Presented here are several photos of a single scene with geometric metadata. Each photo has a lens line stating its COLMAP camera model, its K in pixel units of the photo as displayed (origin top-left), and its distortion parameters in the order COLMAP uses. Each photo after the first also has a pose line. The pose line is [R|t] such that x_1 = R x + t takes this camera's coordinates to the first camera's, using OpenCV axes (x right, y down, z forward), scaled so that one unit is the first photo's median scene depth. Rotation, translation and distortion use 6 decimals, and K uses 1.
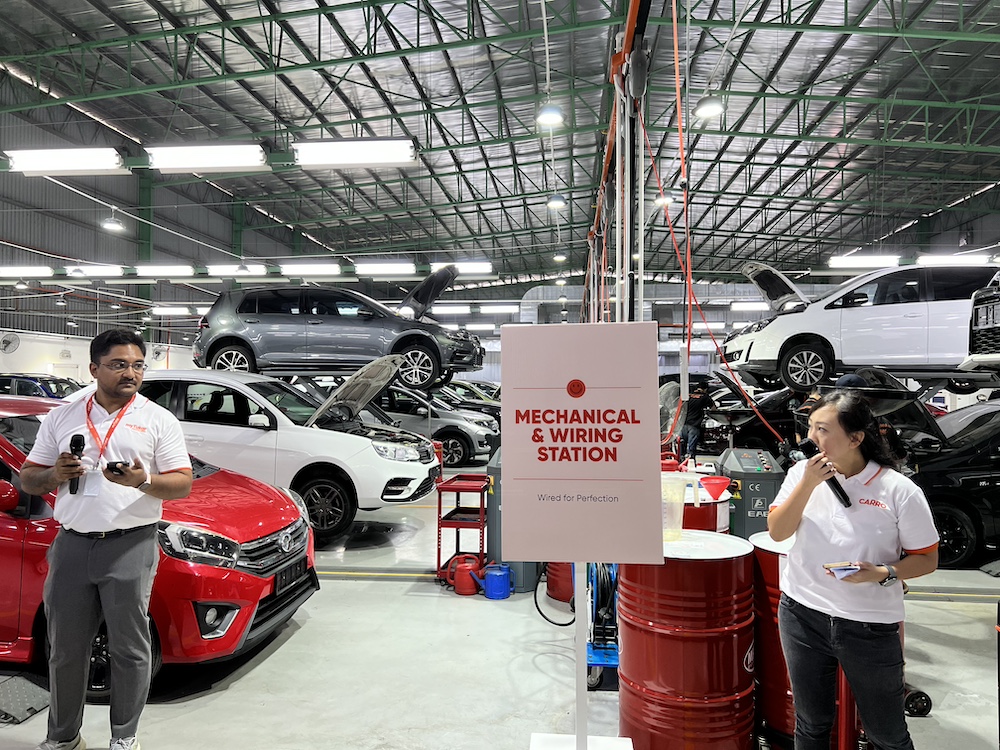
lens RADIAL K [[756.6, 0, 497.9], [0, 756.6, 372.9], [0, 0, 1]] dist [0.050420, -0.038956]
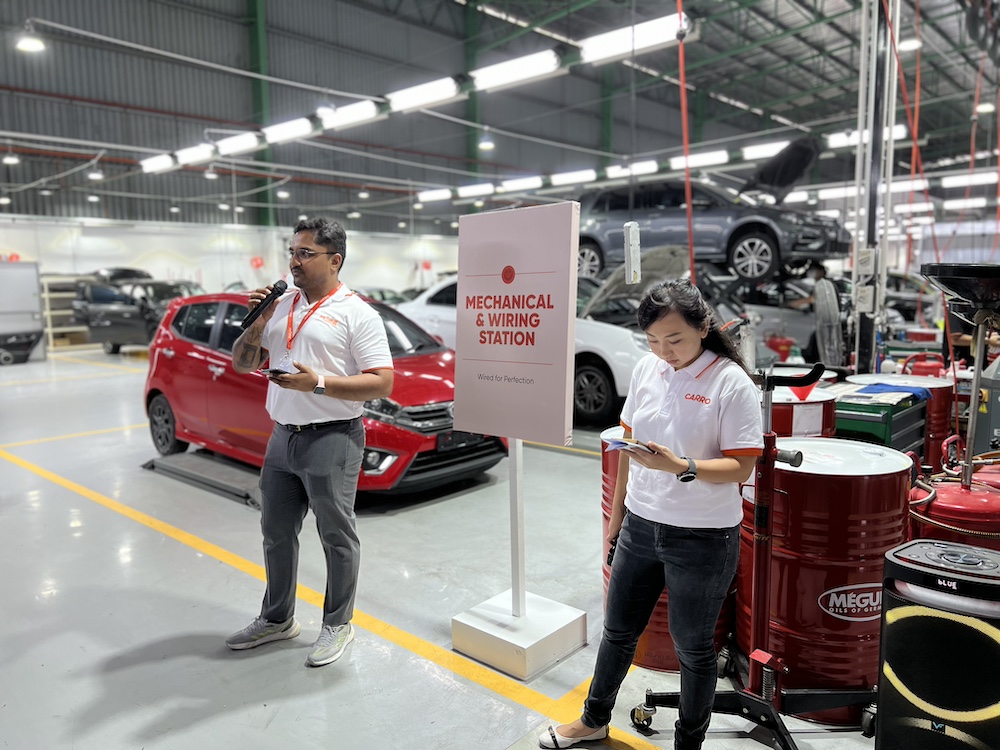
lens RADIAL K [[756.6, 0, 496.9], [0, 756.6, 379.7], [0, 0, 1]] dist [0.050420, -0.038956]
pose [[0.799695, 0.058320, -0.597567, 0.717010], [0.028020, 0.990562, 0.134173, 0.023475], [0.599752, -0.124041, 0.790513, 0.155266]]
